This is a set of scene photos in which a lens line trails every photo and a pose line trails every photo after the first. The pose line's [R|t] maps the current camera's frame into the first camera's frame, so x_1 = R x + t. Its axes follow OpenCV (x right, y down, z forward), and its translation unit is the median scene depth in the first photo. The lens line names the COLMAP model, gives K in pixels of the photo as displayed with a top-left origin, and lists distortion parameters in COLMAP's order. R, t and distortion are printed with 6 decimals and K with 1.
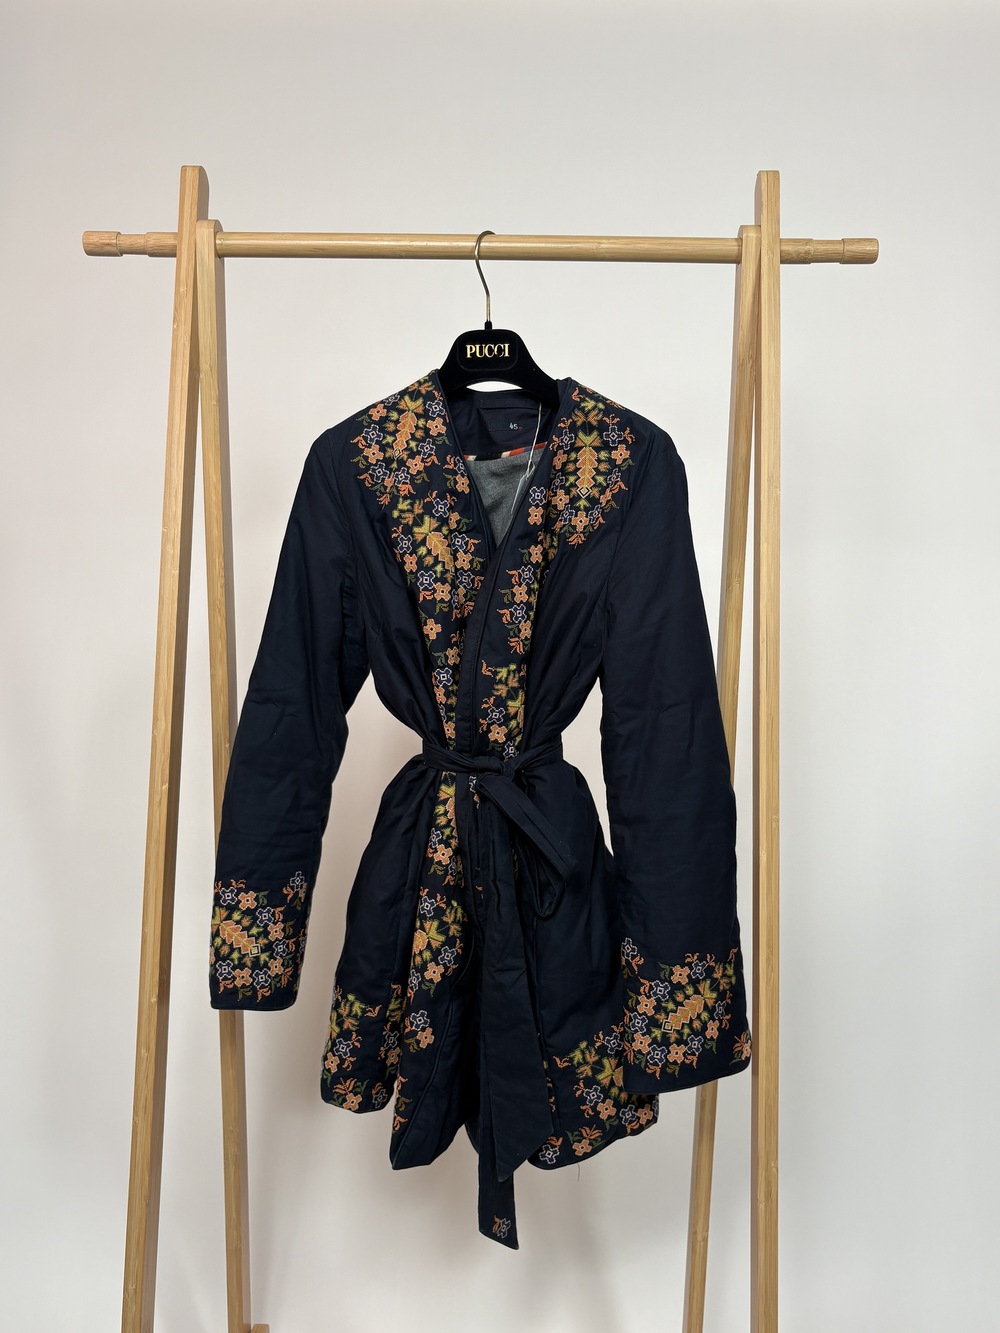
lens RADIAL K [[1180.9, 0, 496.1], [0, 1180.9, 673.3], [0, 0, 1]] dist [0.004781, 0.017227]
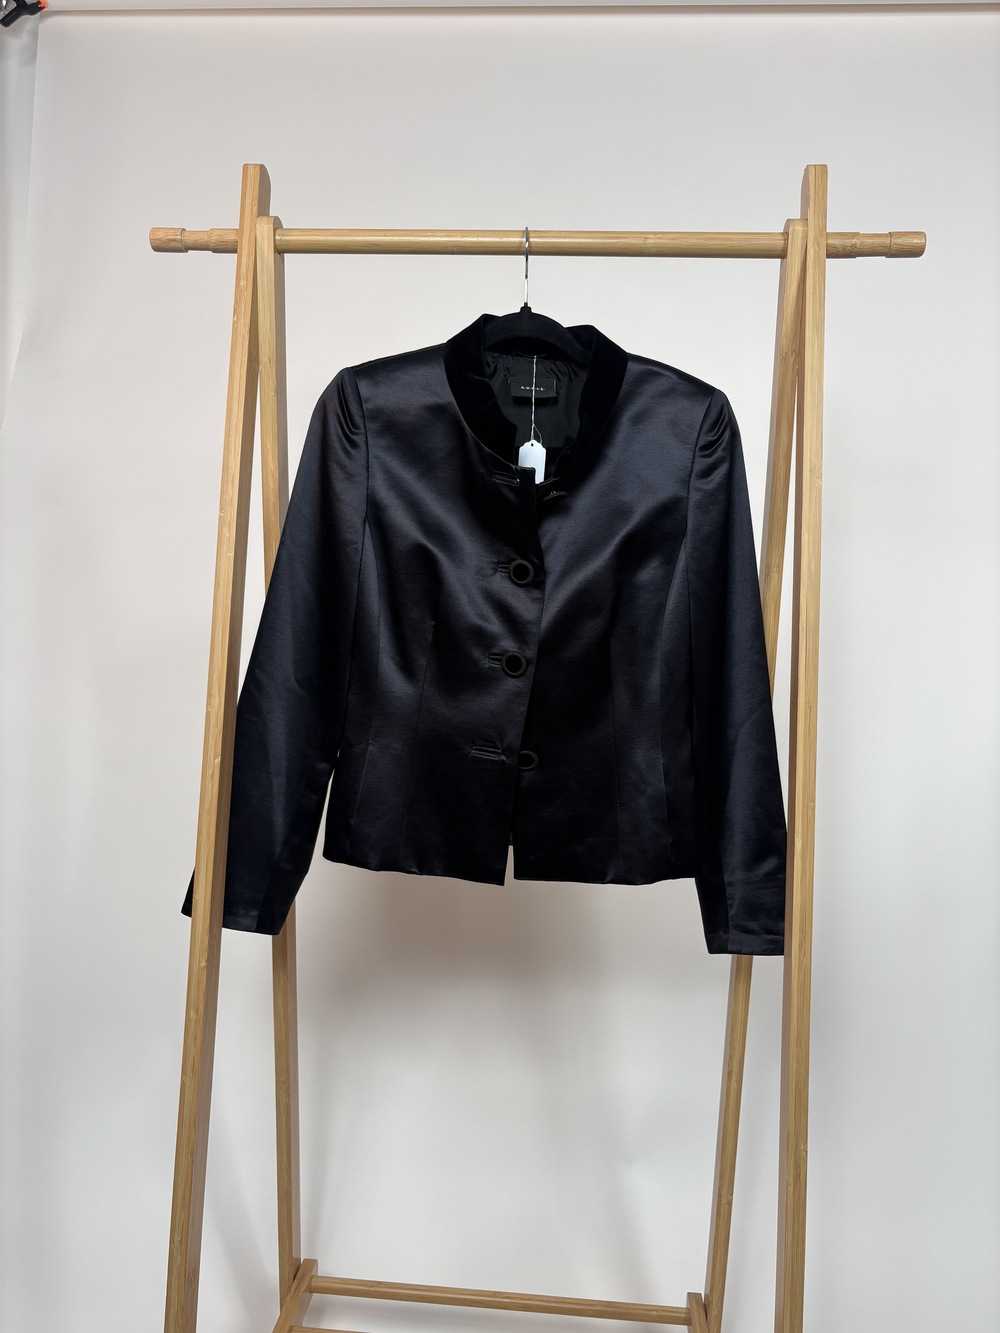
lens RADIAL K [[1014.3, 0, 494.7], [0, 1014.3, 672.2], [0, 0, 1]] dist [0.008548, -0.000953]
pose [[0.998550, 0.017943, -0.050754, 0.007820], [-0.017334, 0.999773, 0.012411, 0.002828], [0.050965, -0.011513, 0.998634, 0.113448]]
